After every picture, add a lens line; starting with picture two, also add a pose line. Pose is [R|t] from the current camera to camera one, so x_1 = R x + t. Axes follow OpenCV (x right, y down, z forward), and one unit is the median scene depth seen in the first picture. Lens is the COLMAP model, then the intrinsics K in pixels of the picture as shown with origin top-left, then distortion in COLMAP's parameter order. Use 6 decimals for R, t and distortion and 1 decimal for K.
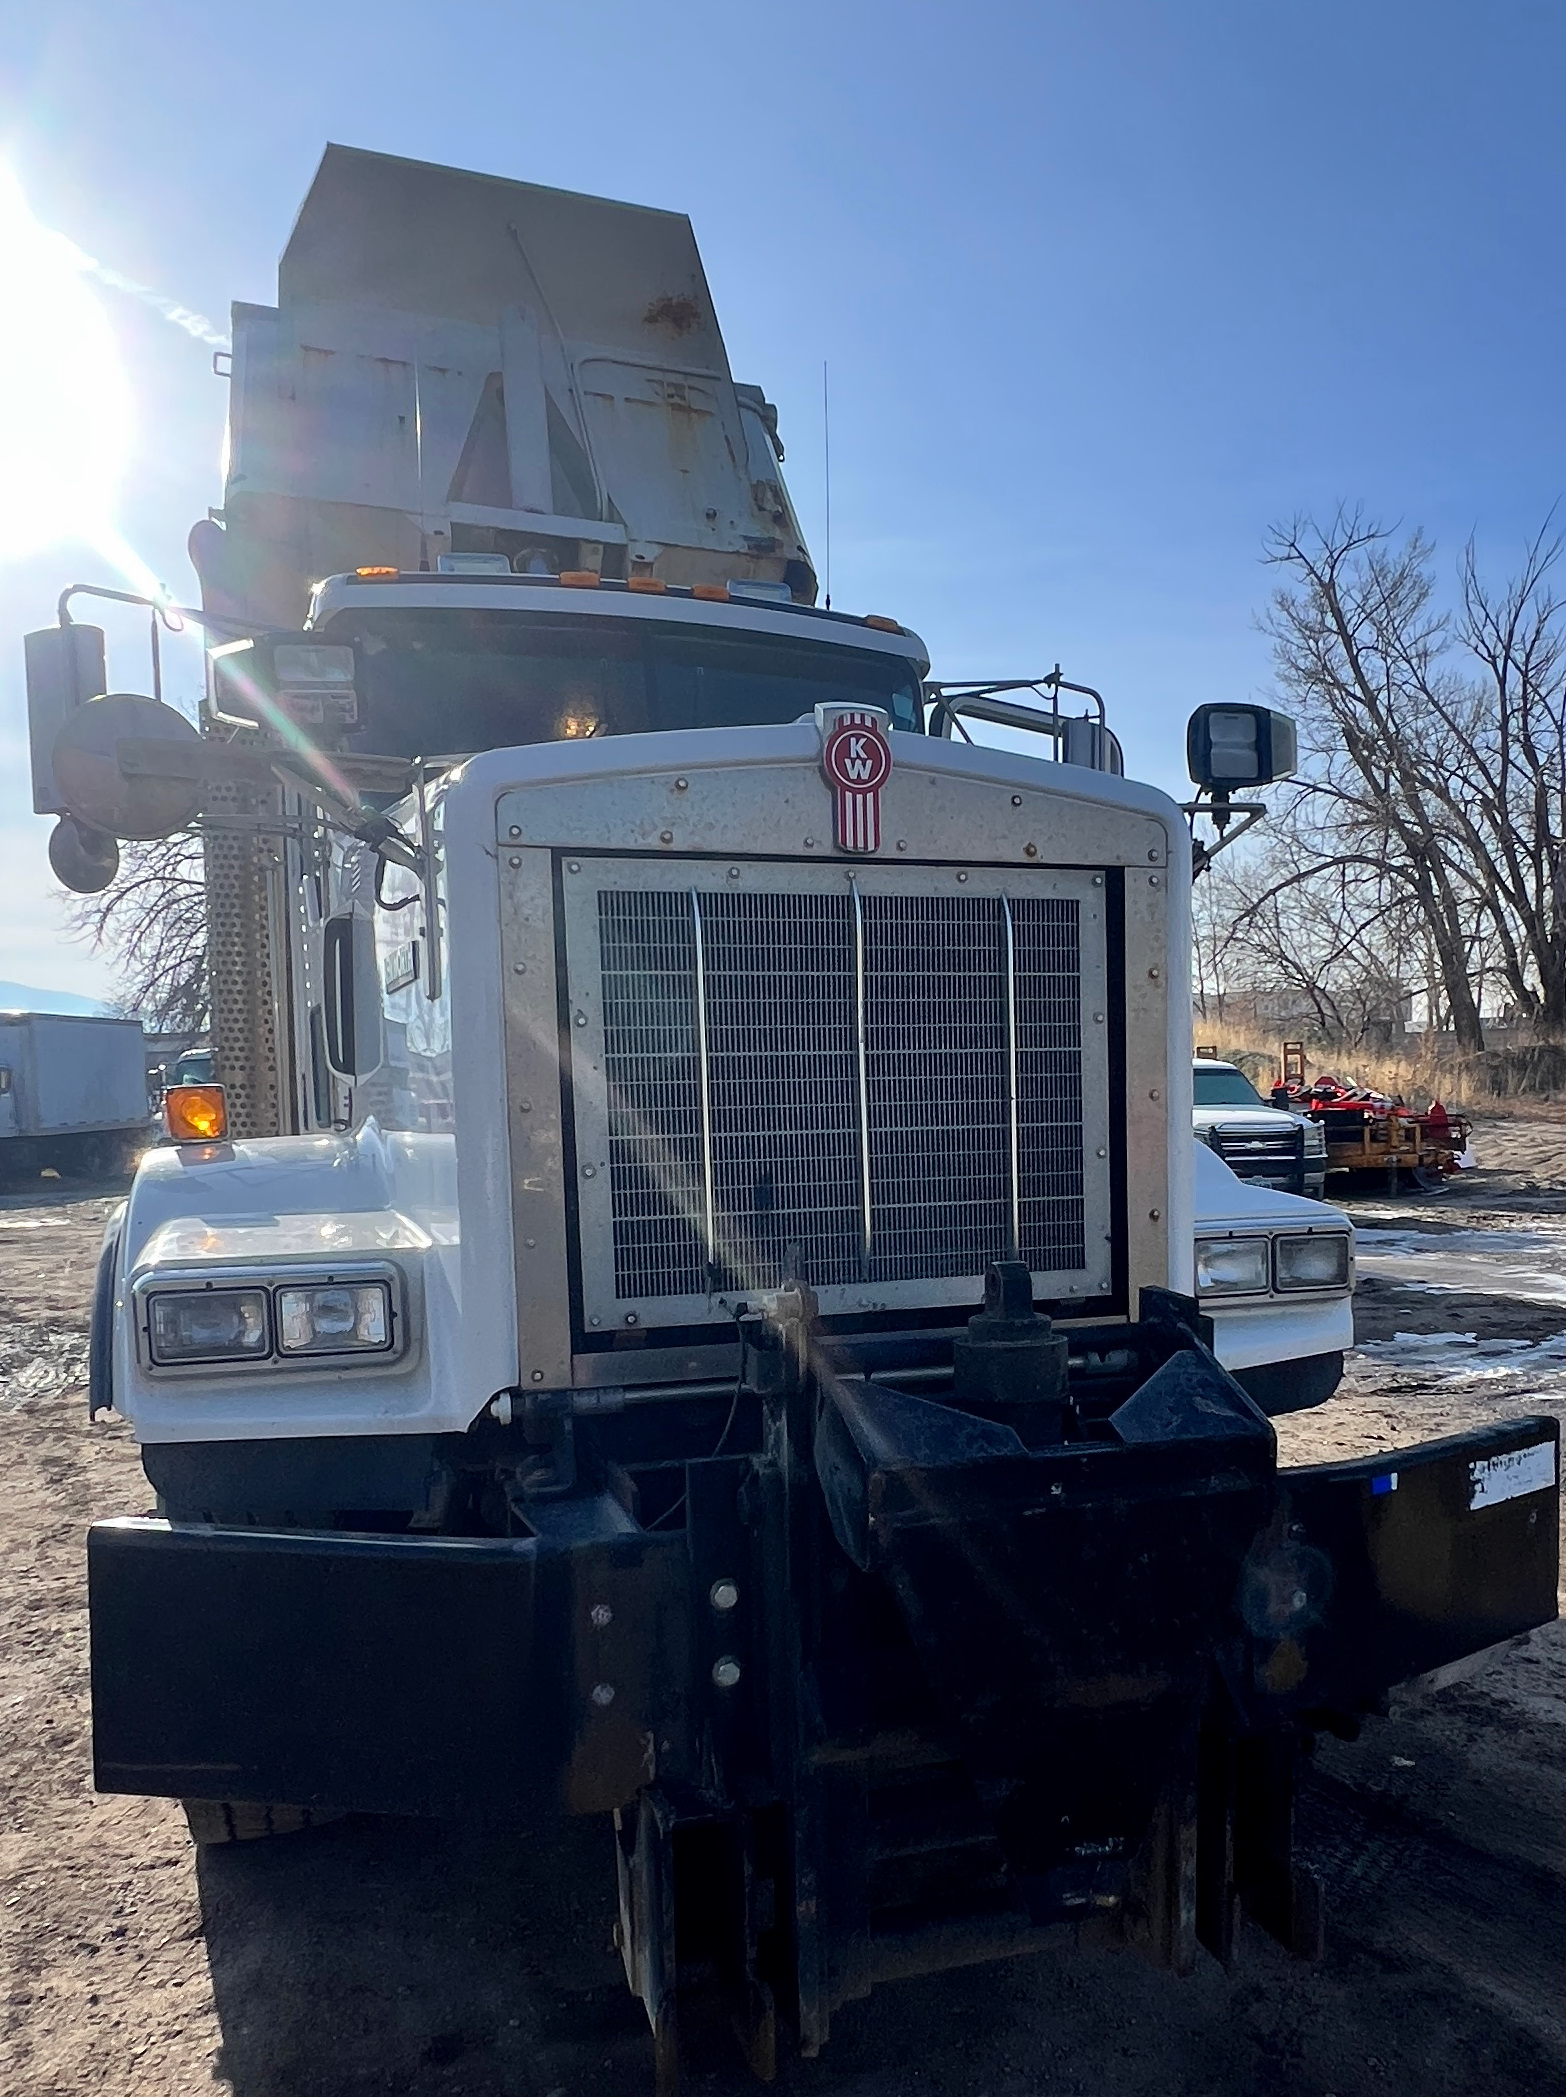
lens RADIAL K [[1457.9, 0, 783.0], [0, 1457.9, 1048.5], [0, 0, 1]] dist [0.003540, 0.000589]
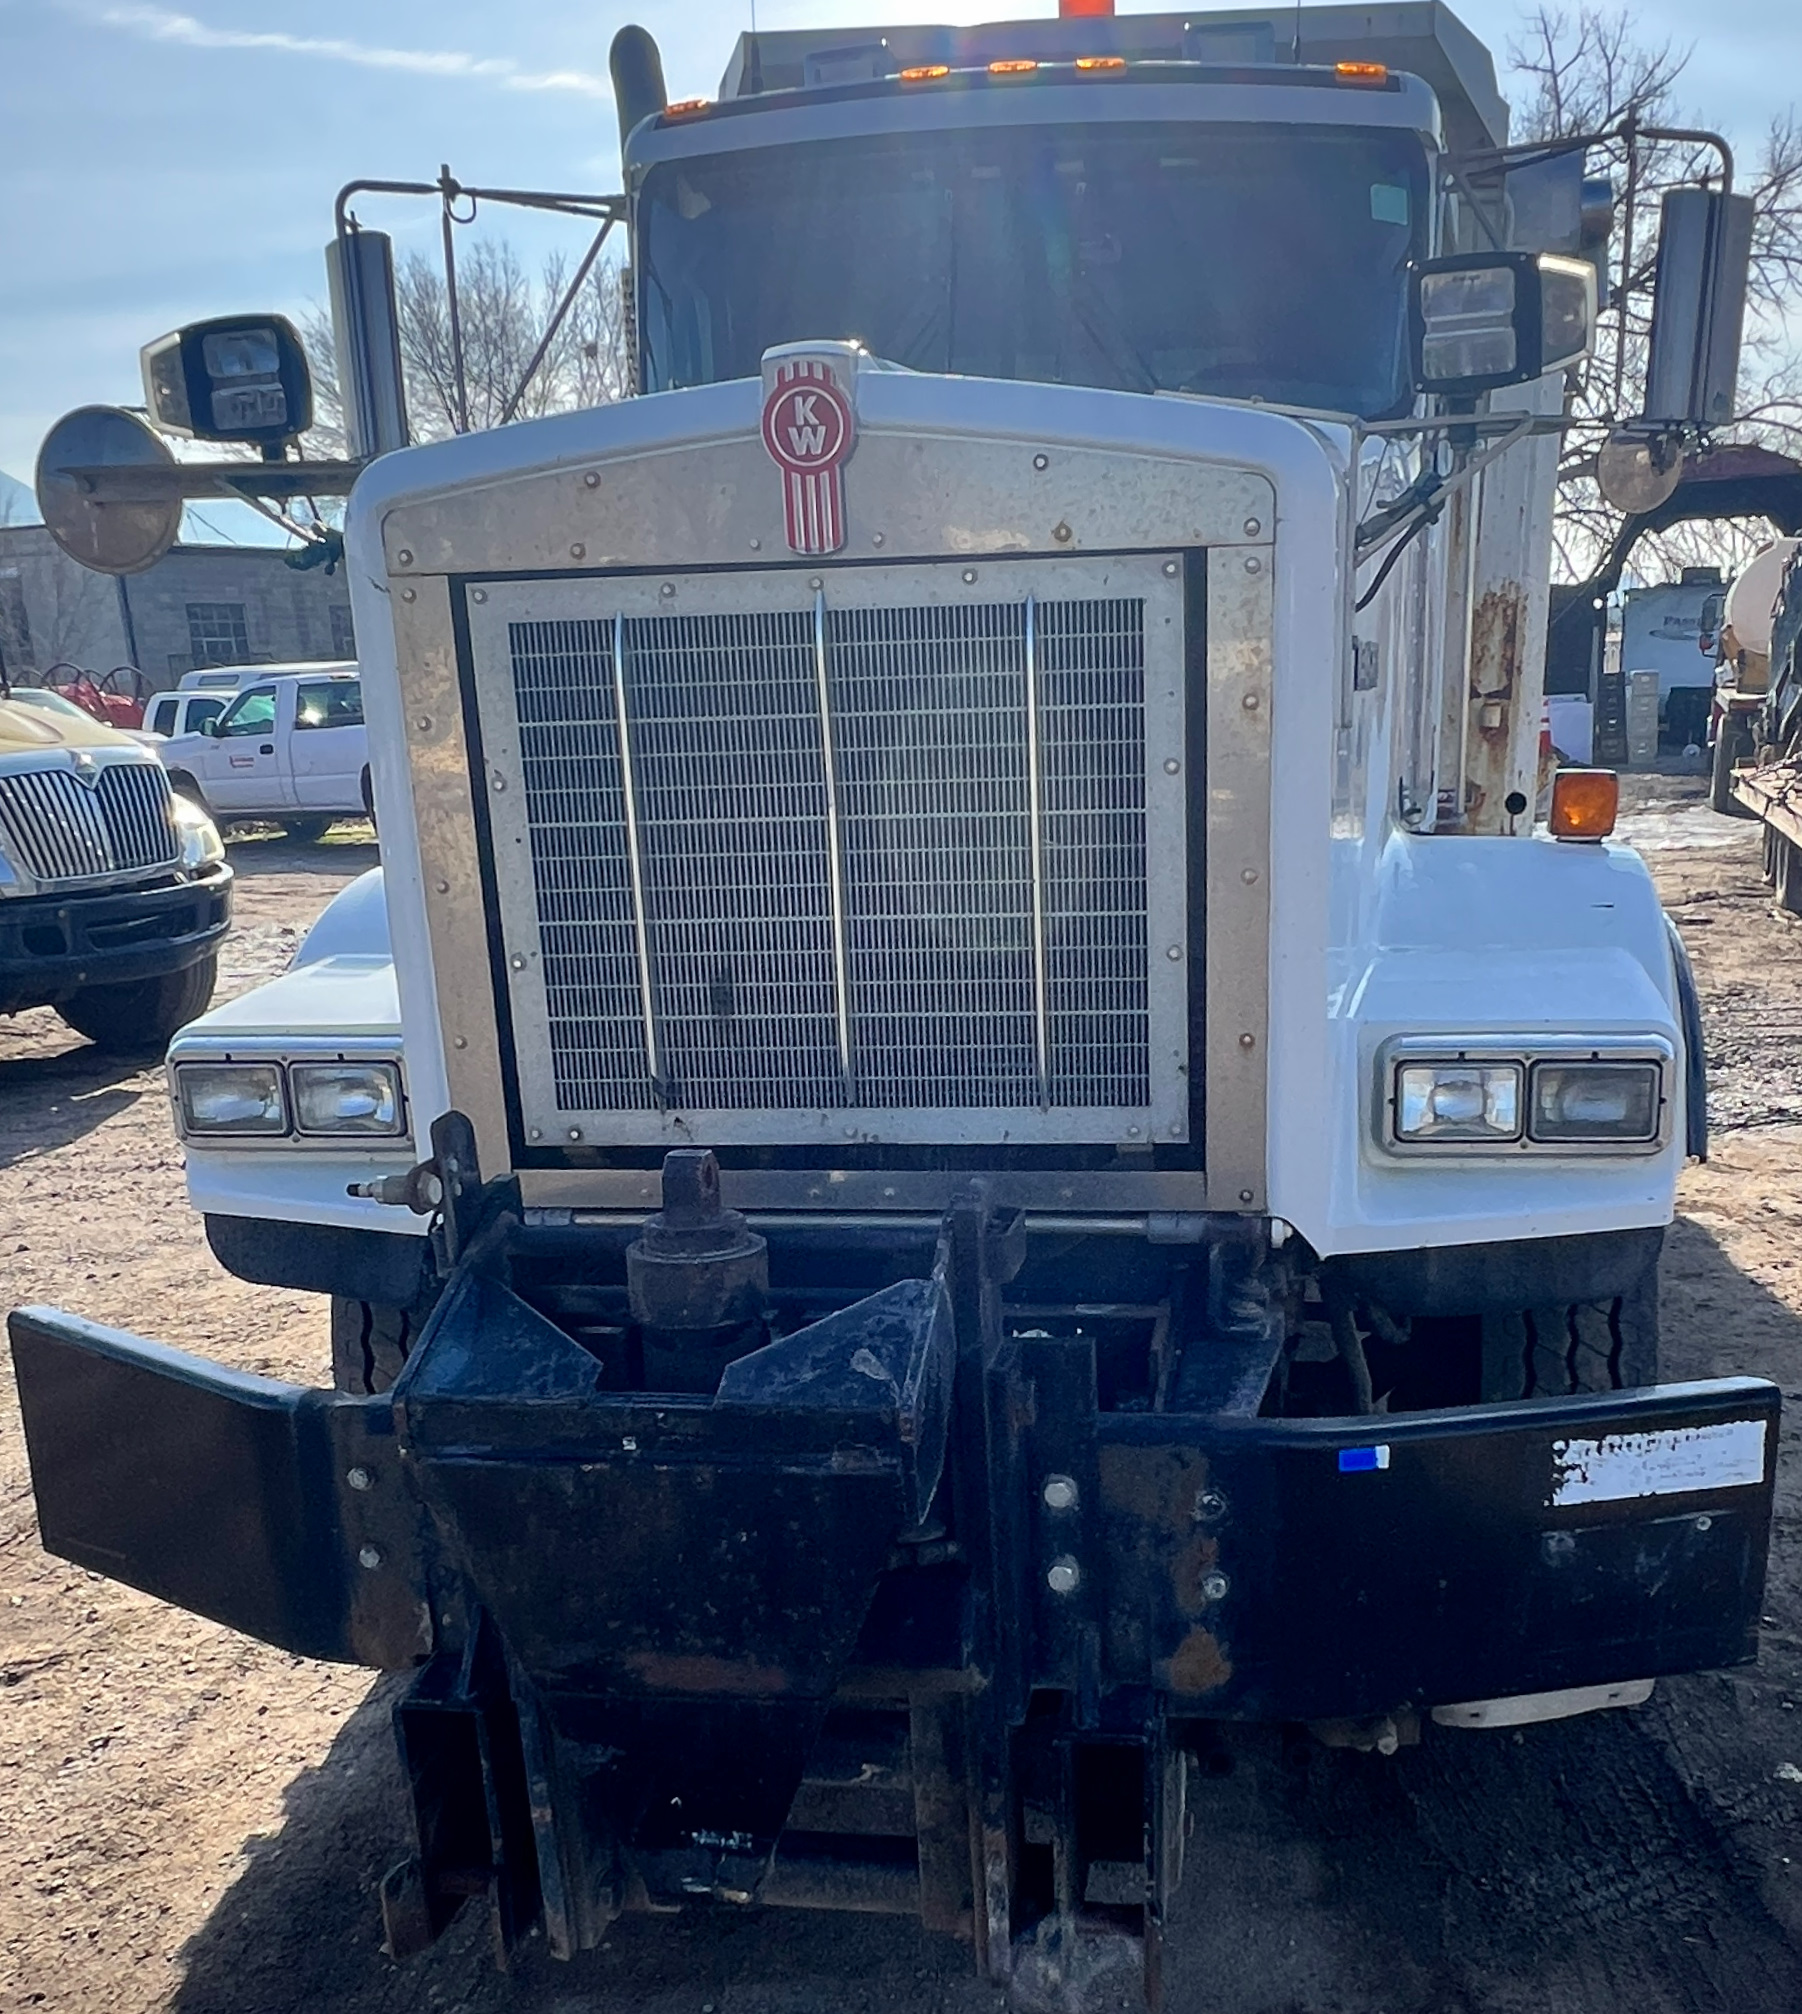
lens RADIAL K [[1869.4, 0, 901.1], [0, 1869.4, 1008.1], [0, 0, 1]] dist [-0.005738, 0.000000]
pose [[0.911259, 0.053949, -0.408284, 0.499700], [0.032425, 0.978907, 0.201718, -0.098866], [0.410555, -0.197056, 0.890289, 0.114498]]
